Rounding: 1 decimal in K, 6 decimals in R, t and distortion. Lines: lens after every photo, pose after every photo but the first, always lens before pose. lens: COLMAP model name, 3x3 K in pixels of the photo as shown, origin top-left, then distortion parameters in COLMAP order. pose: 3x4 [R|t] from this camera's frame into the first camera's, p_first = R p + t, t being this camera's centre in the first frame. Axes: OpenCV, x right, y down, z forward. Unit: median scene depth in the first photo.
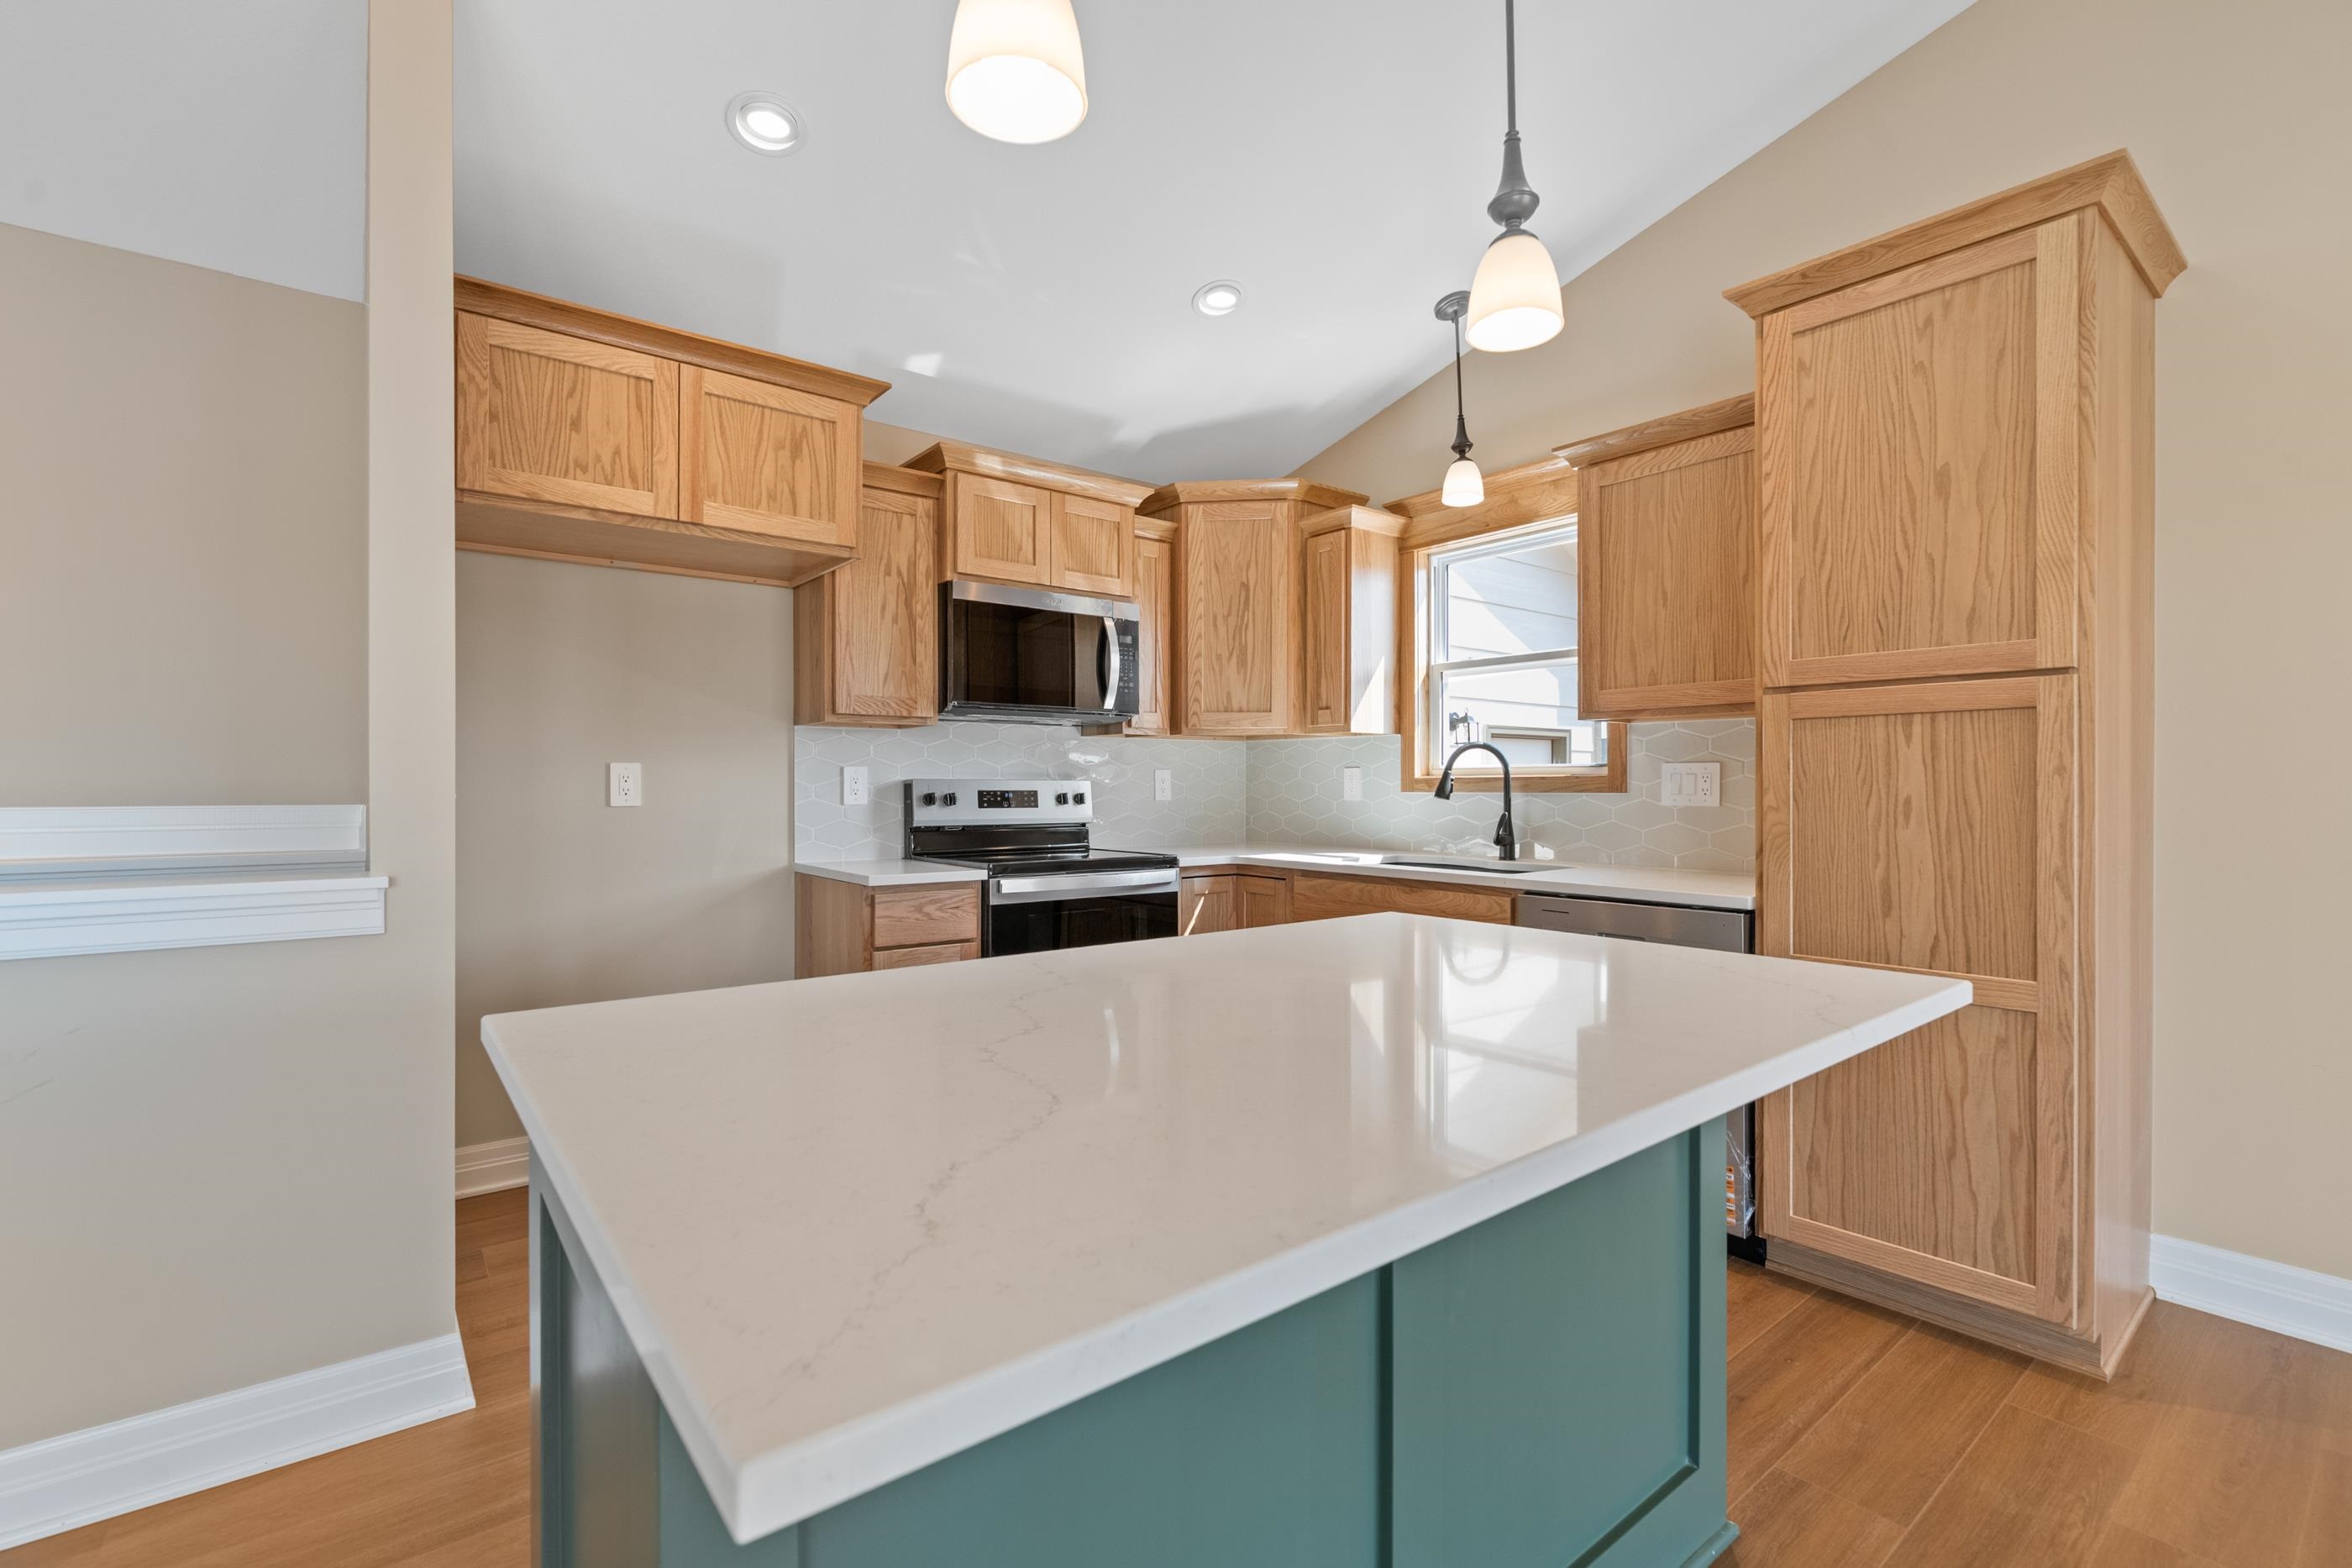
lens RADIAL K [[1023.2, 0, 1176.0], [0, 1023.2, 784.0], [0, 0, 1]] dist [-0.000582, -0.000166]
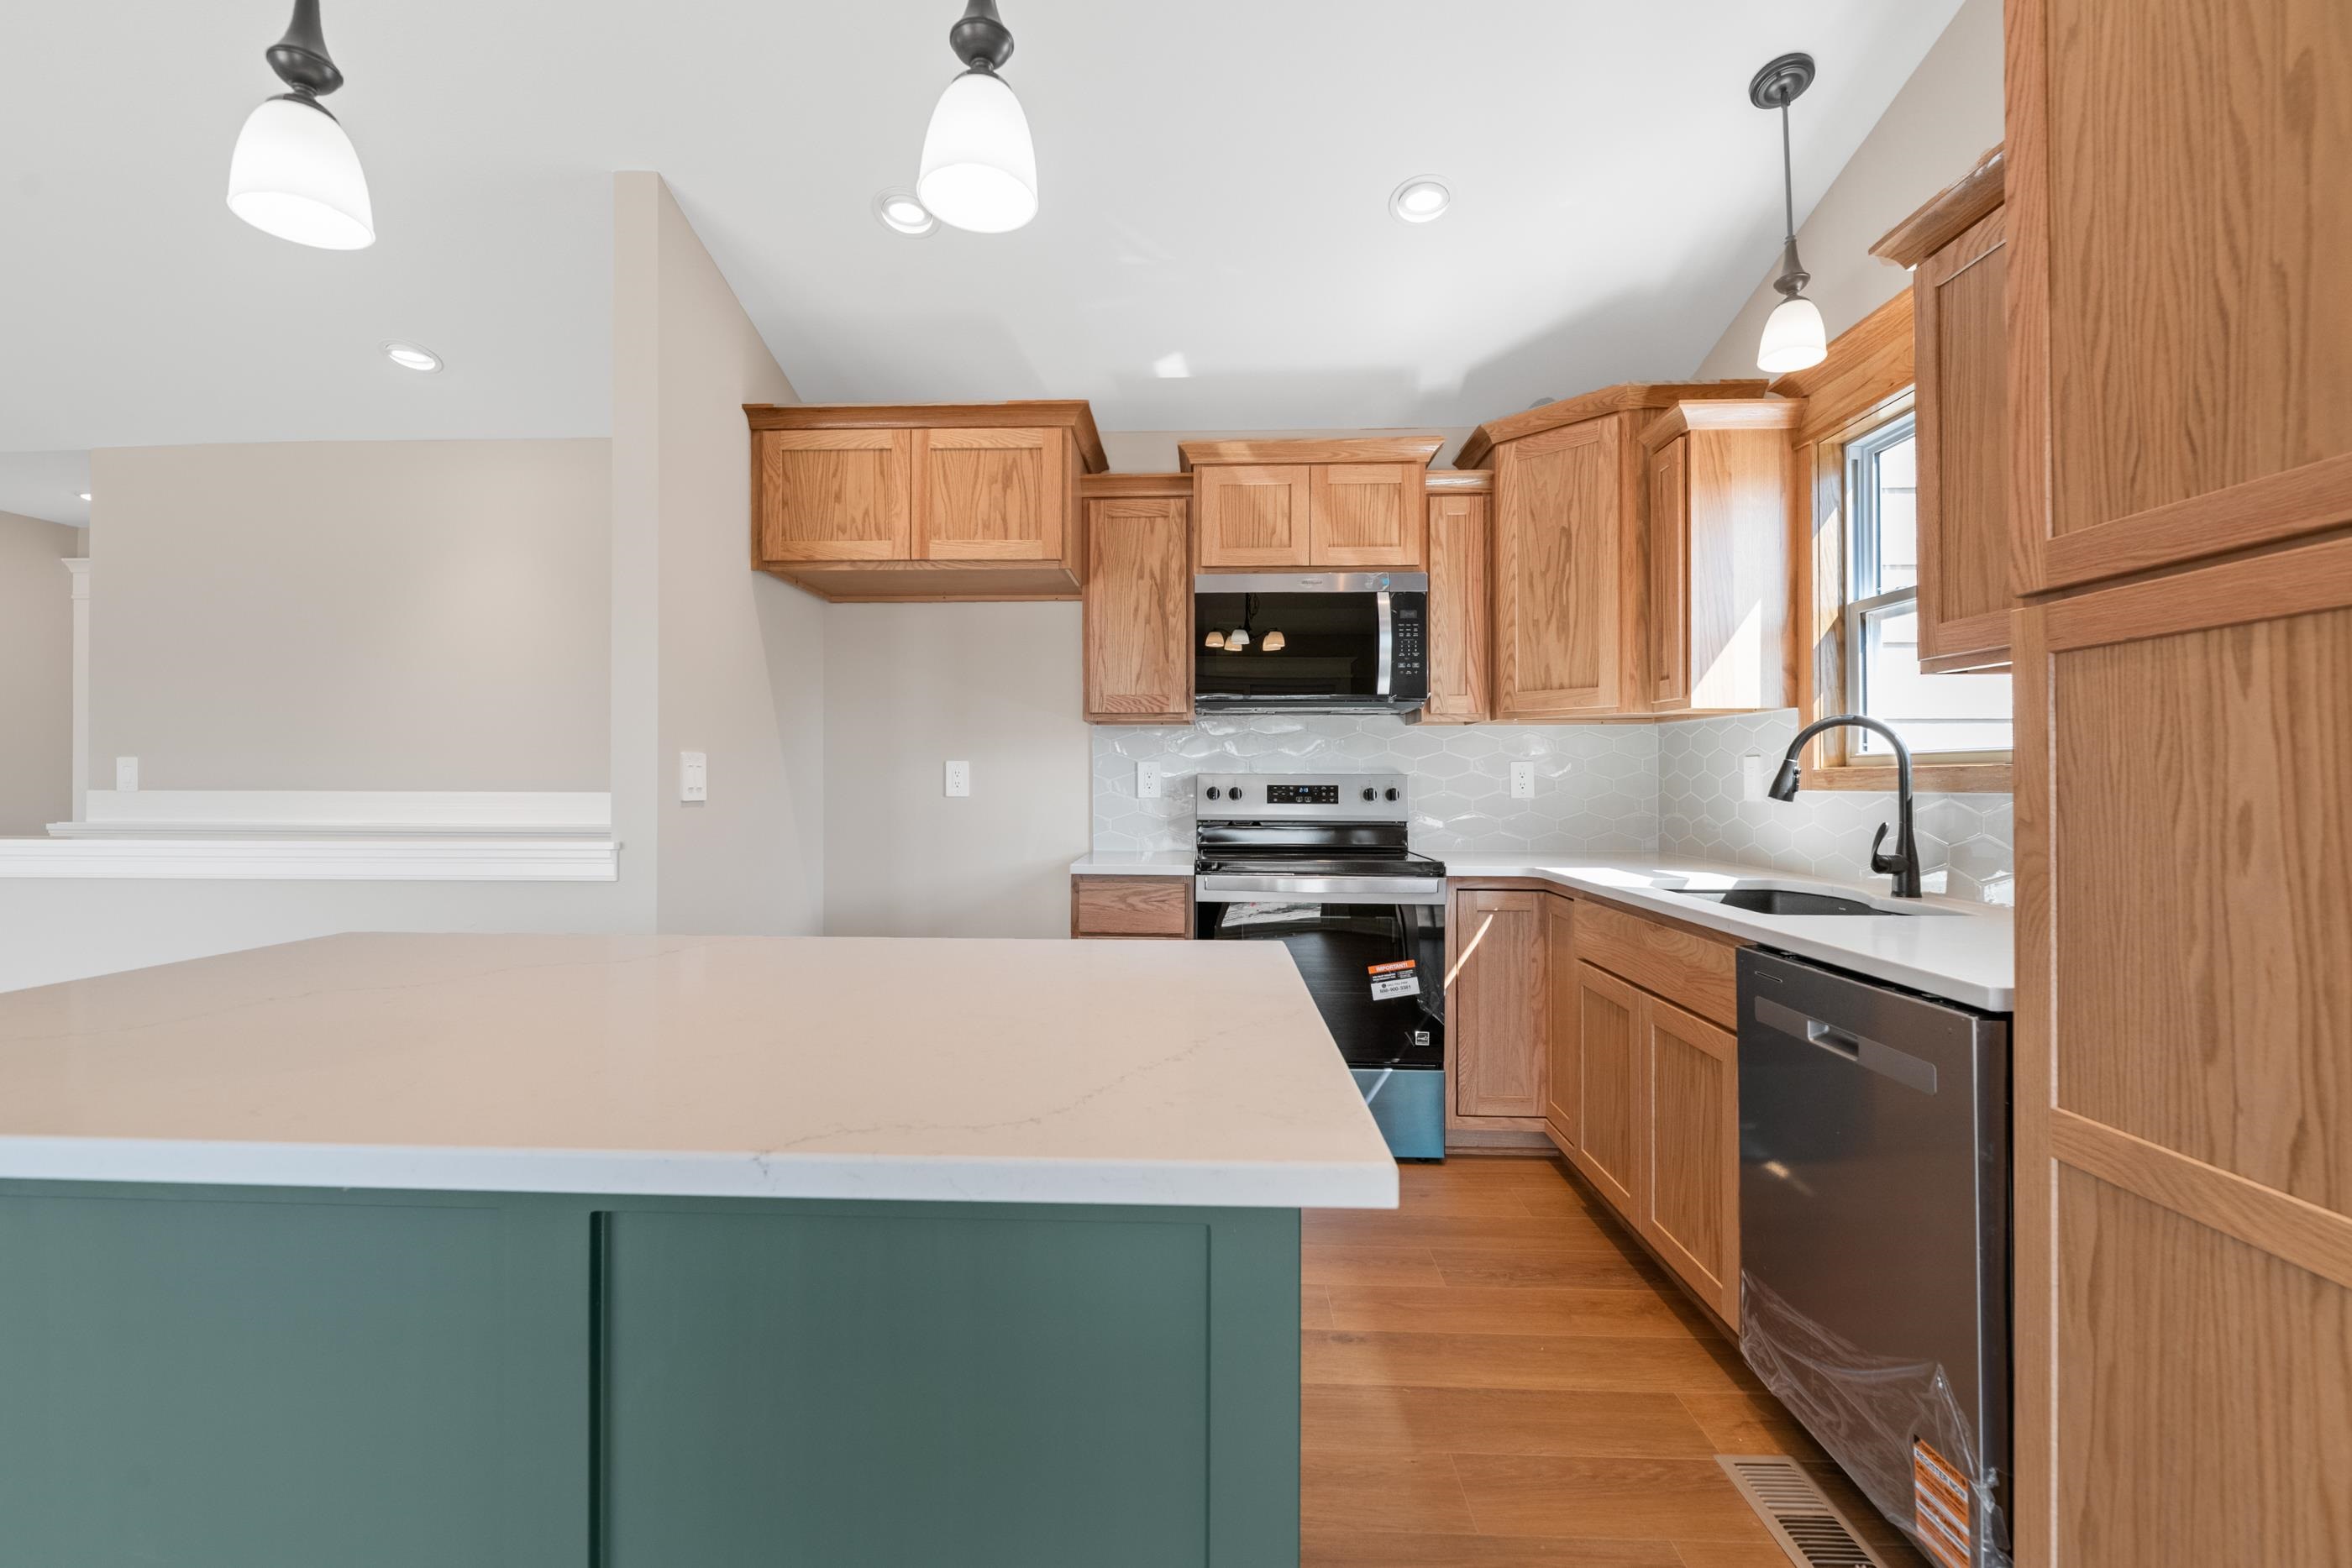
lens RADIAL K [[1030.6, 0, 1169.2], [0, 1030.6, 769.0], [0, 0, 1]] dist [-0.003799, -0.001086]
pose [[0.758014, -0.005992, -0.652211, 0.423125], [-0.000385, 0.999954, -0.009634, 0.000642], [0.652238, 0.007554, 0.757976, 0.221066]]
